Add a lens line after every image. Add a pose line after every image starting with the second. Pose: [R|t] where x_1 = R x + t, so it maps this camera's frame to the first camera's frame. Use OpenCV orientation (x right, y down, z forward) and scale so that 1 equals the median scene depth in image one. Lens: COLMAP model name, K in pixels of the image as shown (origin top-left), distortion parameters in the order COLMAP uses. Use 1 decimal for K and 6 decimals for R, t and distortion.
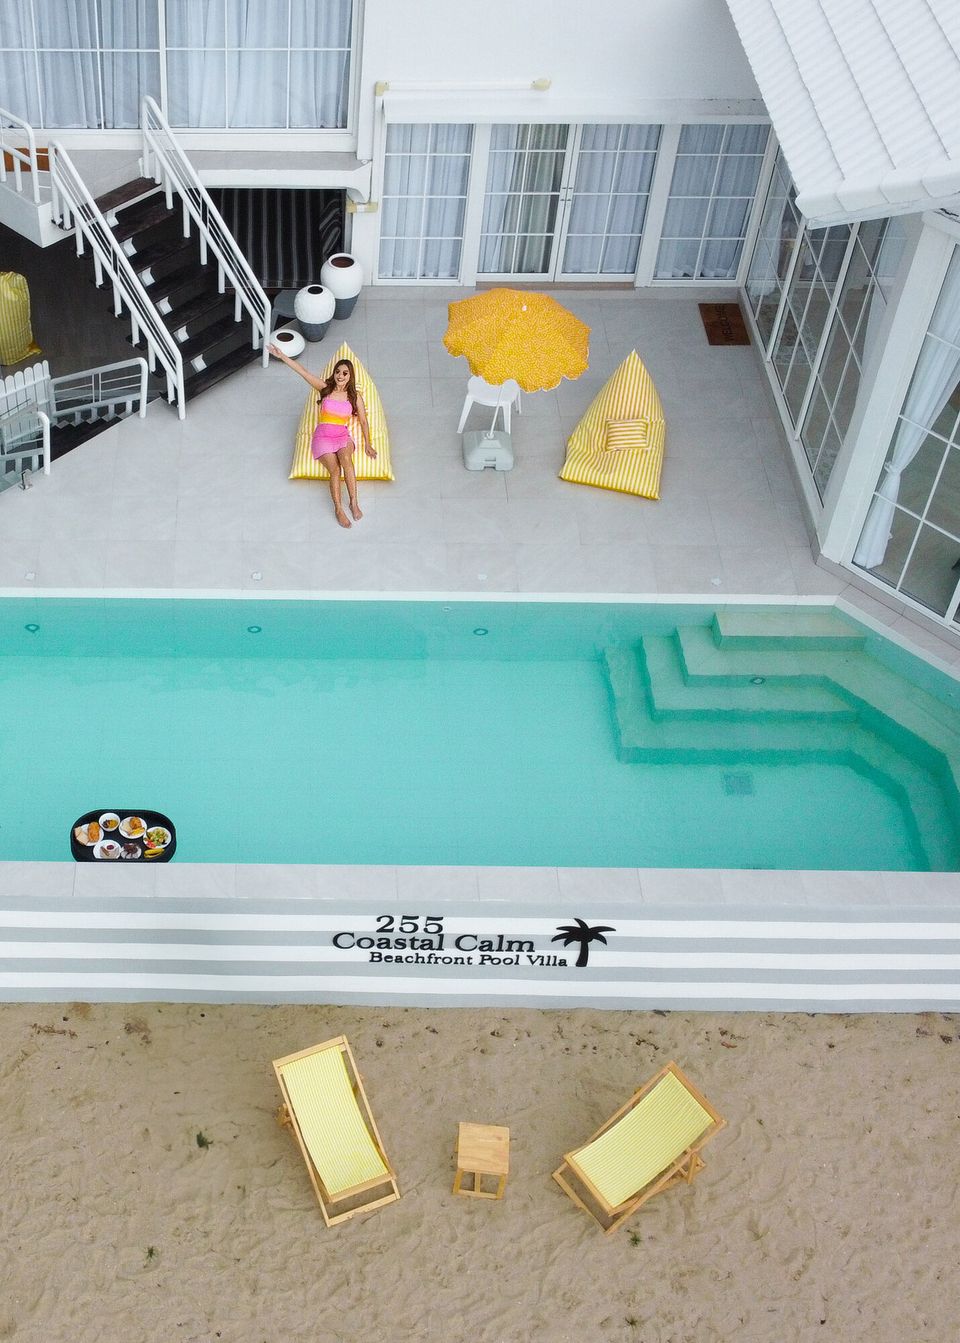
lens RADIAL K [[1848.6, 0, 185.0], [0, 1848.6, 636.9], [0, 0, 1]] dist [0.029771, -0.084505]
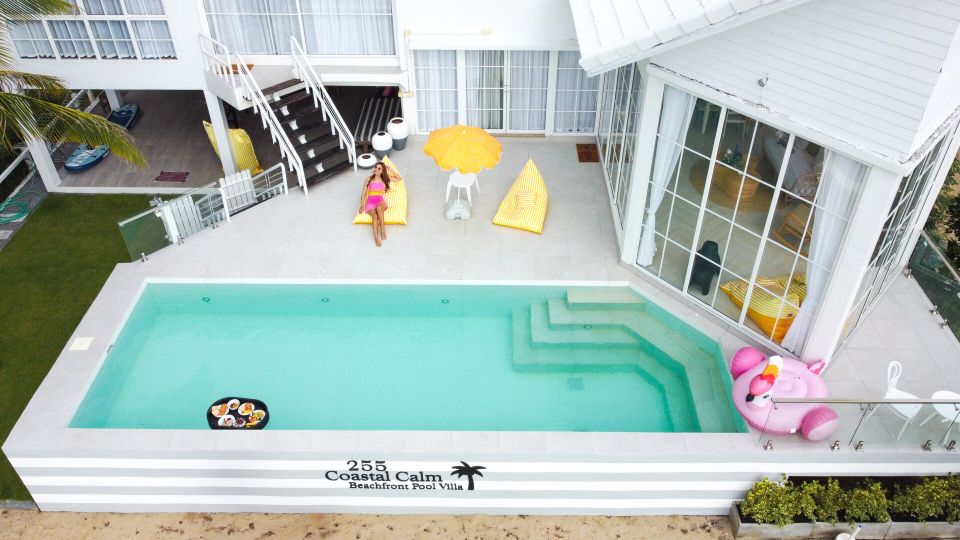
lens RADIAL K [[746.1, 0, 485.1], [0, 746.1, 224.9], [0, 0, 1]] dist [-0.001468, -0.007209]
pose [[0.999734, 0.000872, 0.023051, 0.189073], [0.002464, 0.989534, -0.144276, 0.030332], [-0.022935, 0.144294, 0.989269, 0.247454]]
